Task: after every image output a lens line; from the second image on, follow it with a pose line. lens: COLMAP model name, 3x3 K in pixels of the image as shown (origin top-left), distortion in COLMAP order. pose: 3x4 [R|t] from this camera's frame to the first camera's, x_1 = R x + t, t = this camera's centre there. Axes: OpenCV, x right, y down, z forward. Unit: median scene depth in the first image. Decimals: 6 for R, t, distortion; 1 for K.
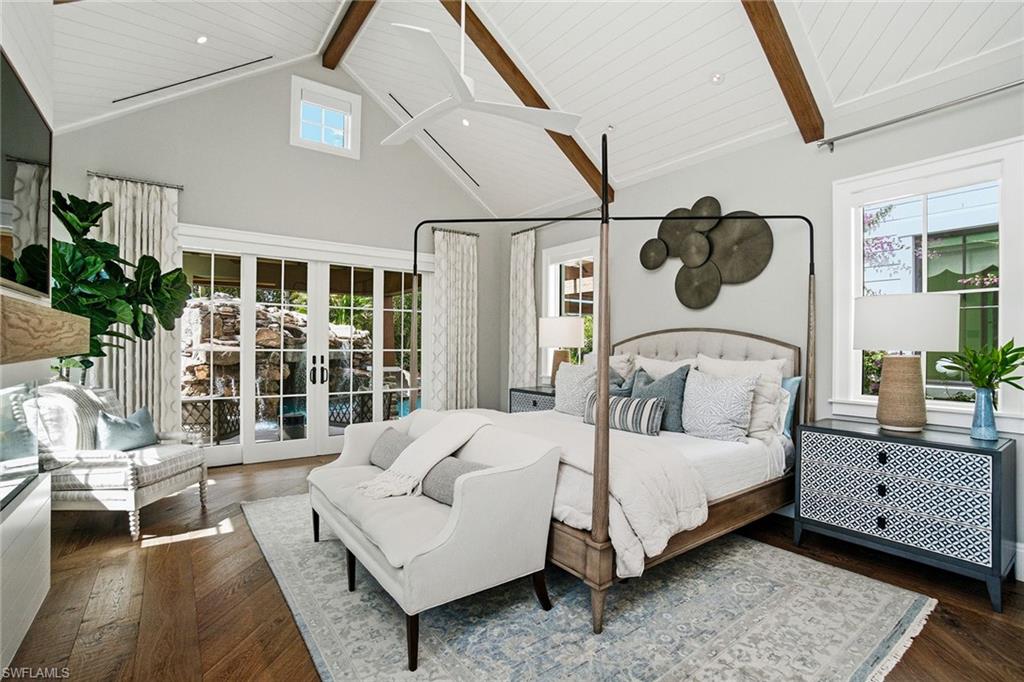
lens RADIAL K [[465.6, 0, 522.5], [0, 465.6, 340.4], [0, 0, 1]] dist [-0.032936, 0.002782]
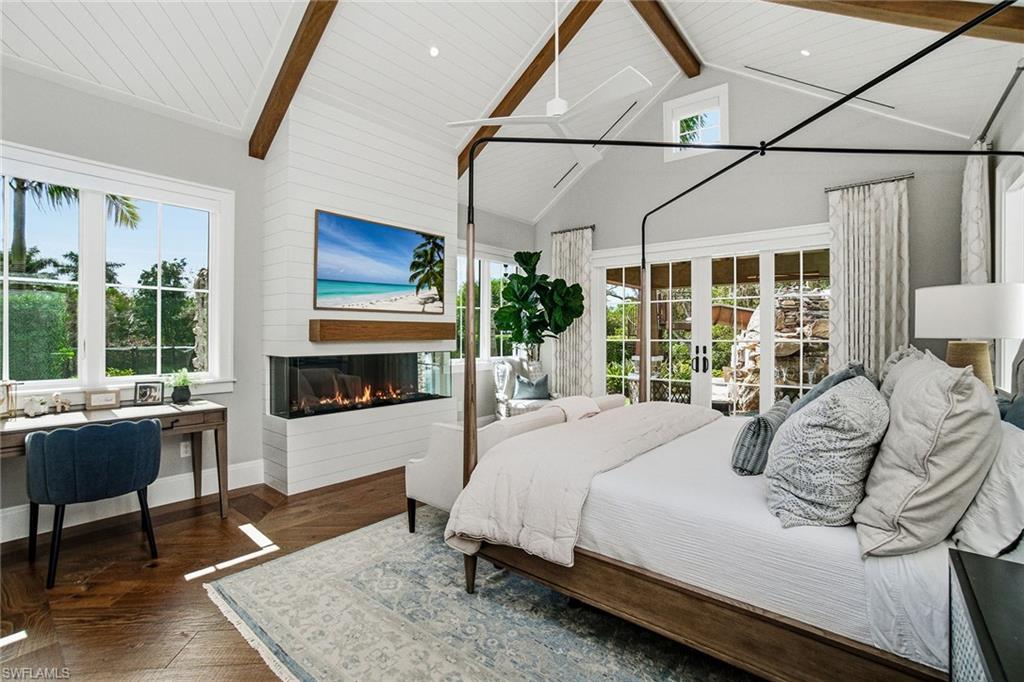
lens RADIAL K [[465.6, 0, 522.5], [0, 465.6, 338.7], [0, 0, 1]] dist [-0.032936, 0.002782]
pose [[0.248676, 0.006910, -0.968562, 0.497025], [0.003623, 0.999961, 0.008064, 0.005569], [0.968580, -0.005515, 0.248641, 0.331754]]
